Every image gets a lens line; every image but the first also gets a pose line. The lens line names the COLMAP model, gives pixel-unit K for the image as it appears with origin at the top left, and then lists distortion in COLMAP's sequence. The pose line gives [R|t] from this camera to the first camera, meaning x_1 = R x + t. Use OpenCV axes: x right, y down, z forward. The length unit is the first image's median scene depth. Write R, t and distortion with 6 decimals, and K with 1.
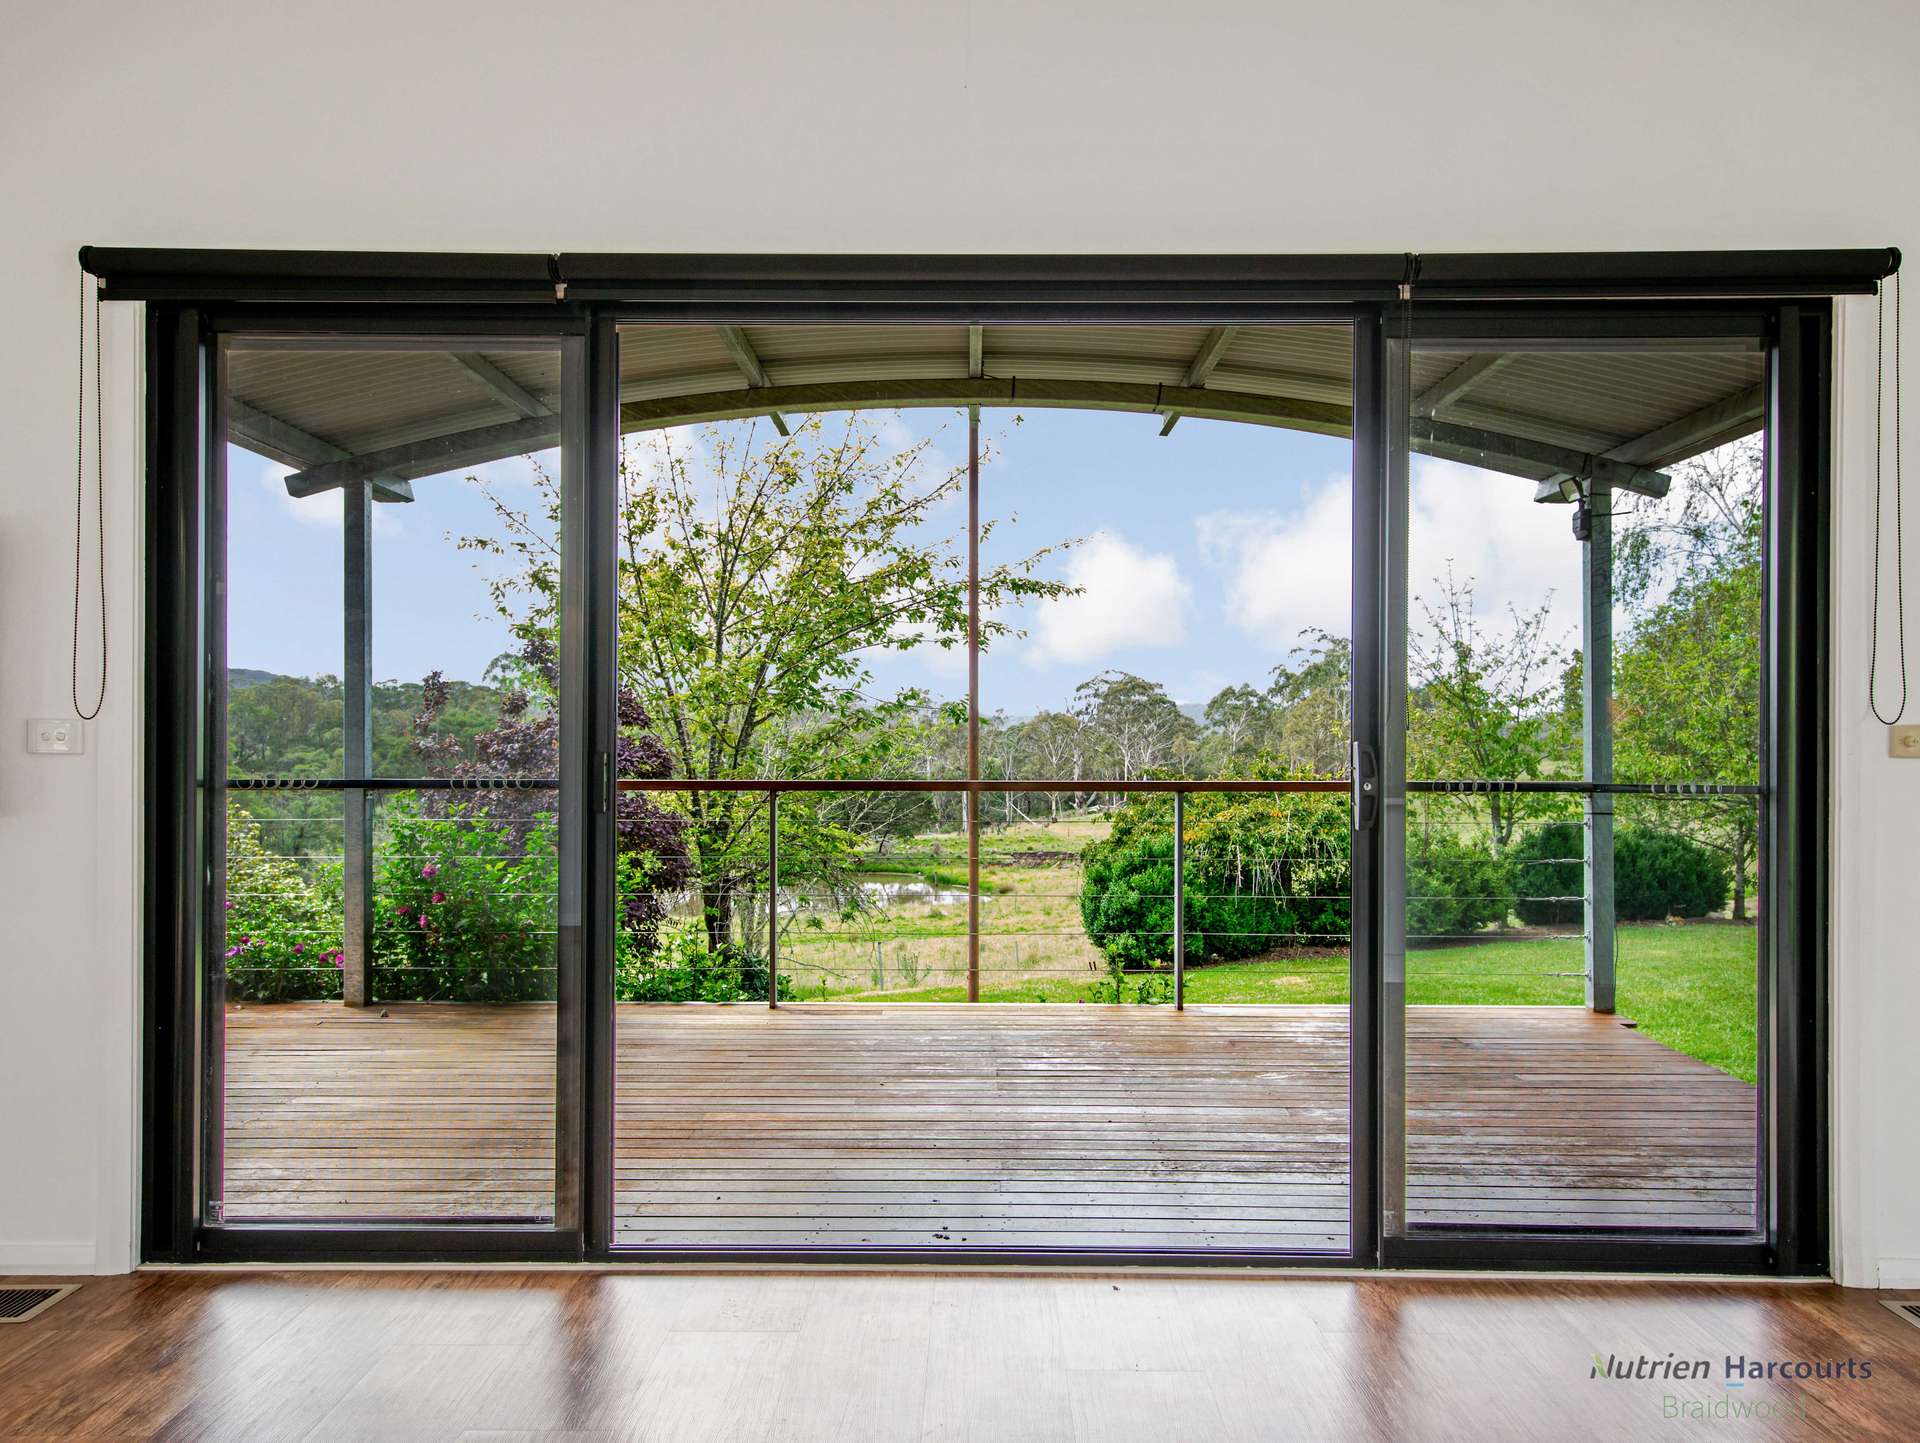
lens RADIAL K [[1373.1, 0, 959.0], [0, 1373.1, 728.9], [0, 0, 1]] dist [0.008863, 0.004661]
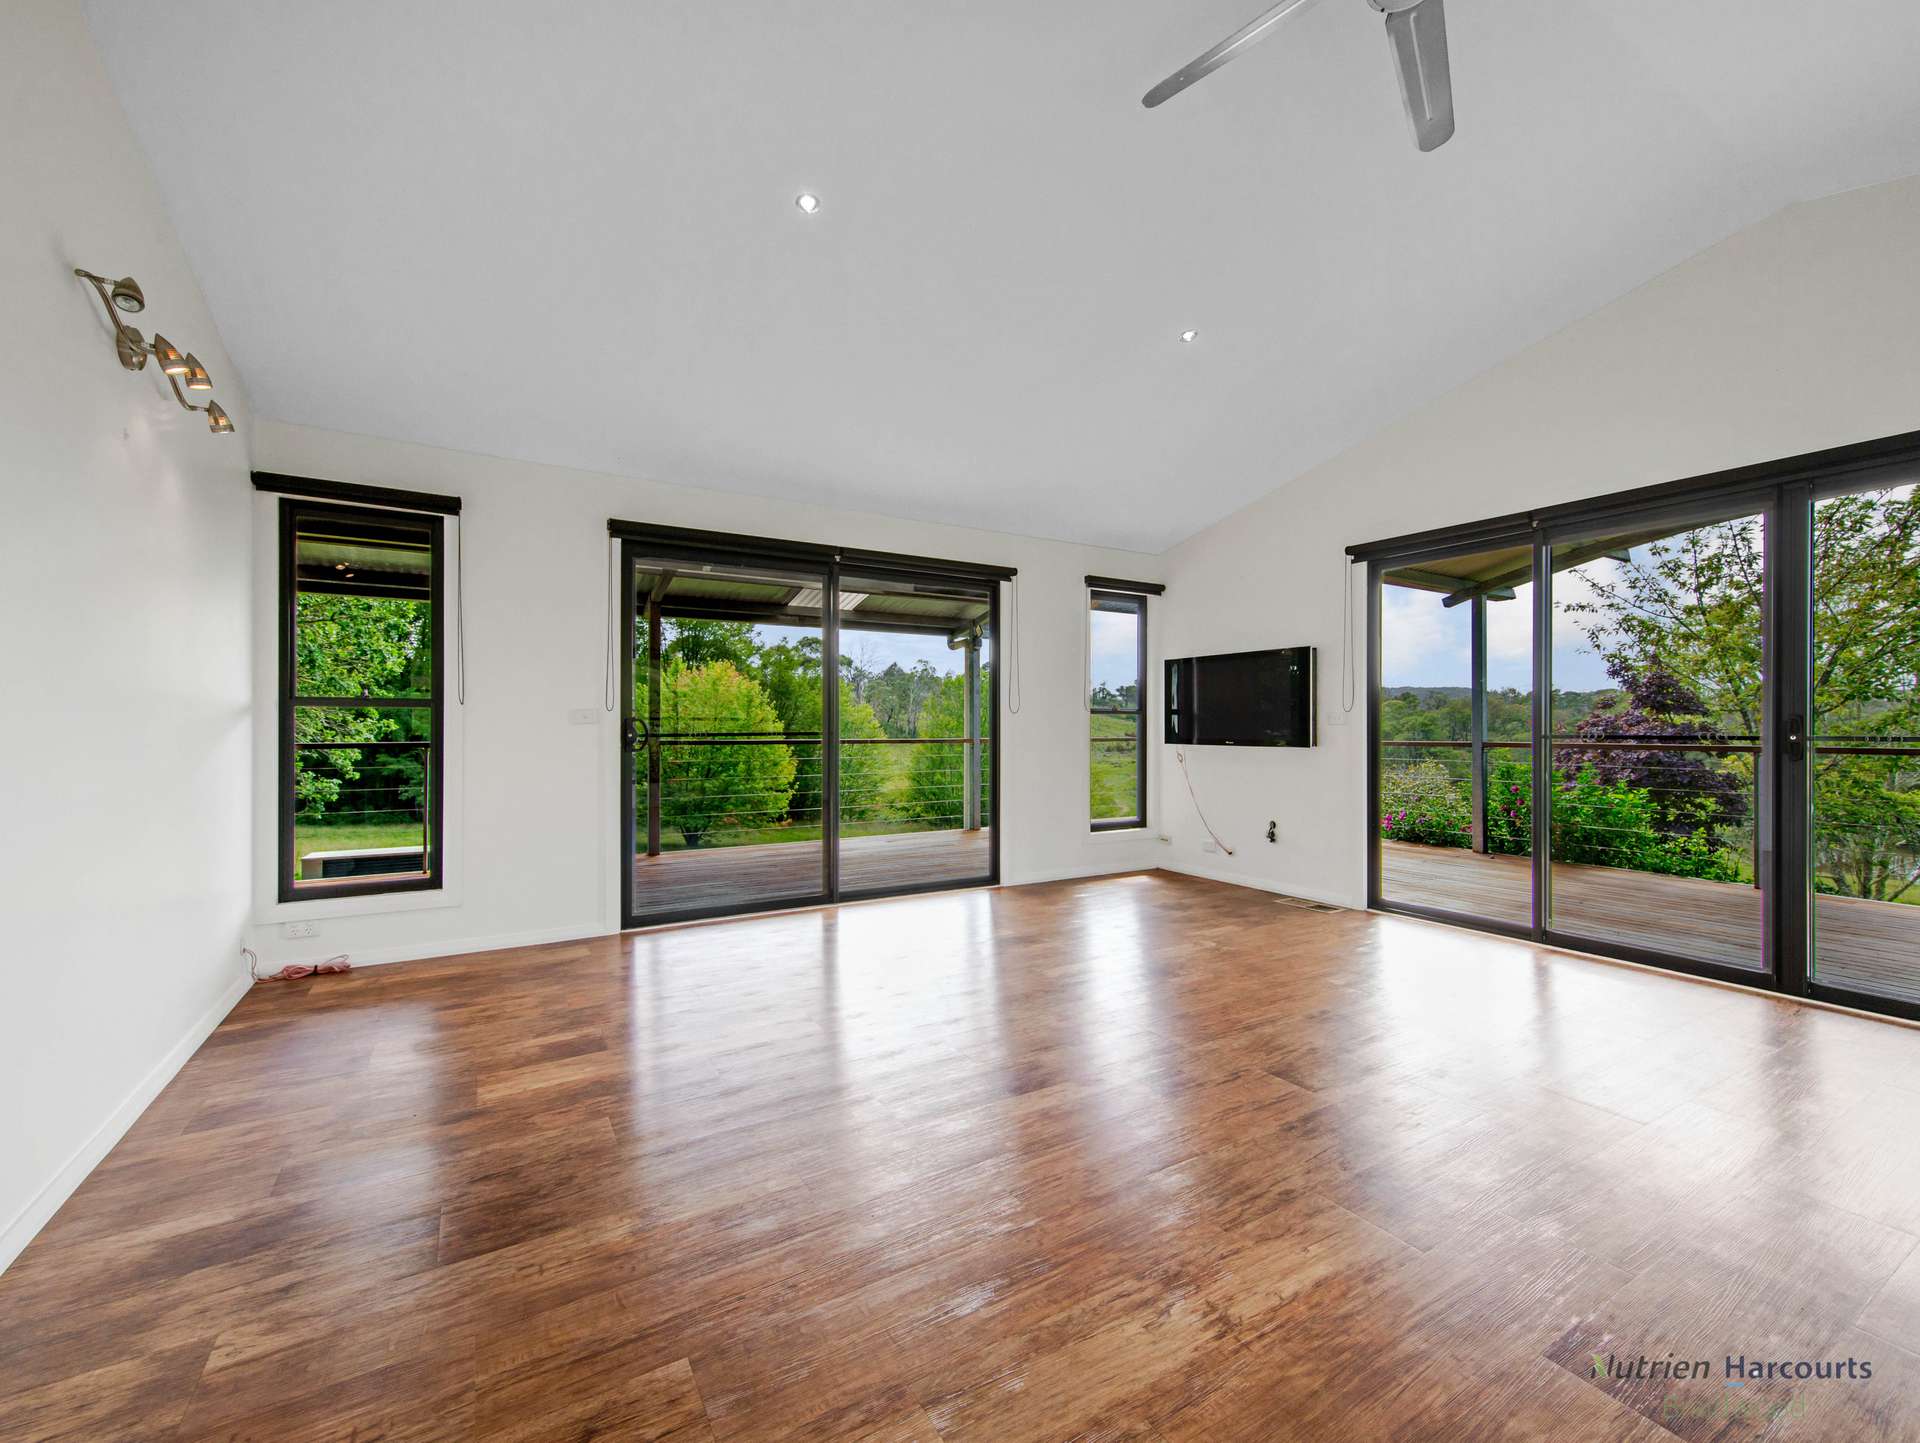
lens RADIAL K [[807.8, 0, 961.4], [0, 807.8, 725.3], [0, 0, 1]] dist [0.000790, 0.000093]
pose [[0.514237, -0.004869, -0.857634, 0.192445], [0.006493, 0.999977, -0.001784, 0.008399], [0.857623, -0.004651, 0.514257, -0.270063]]
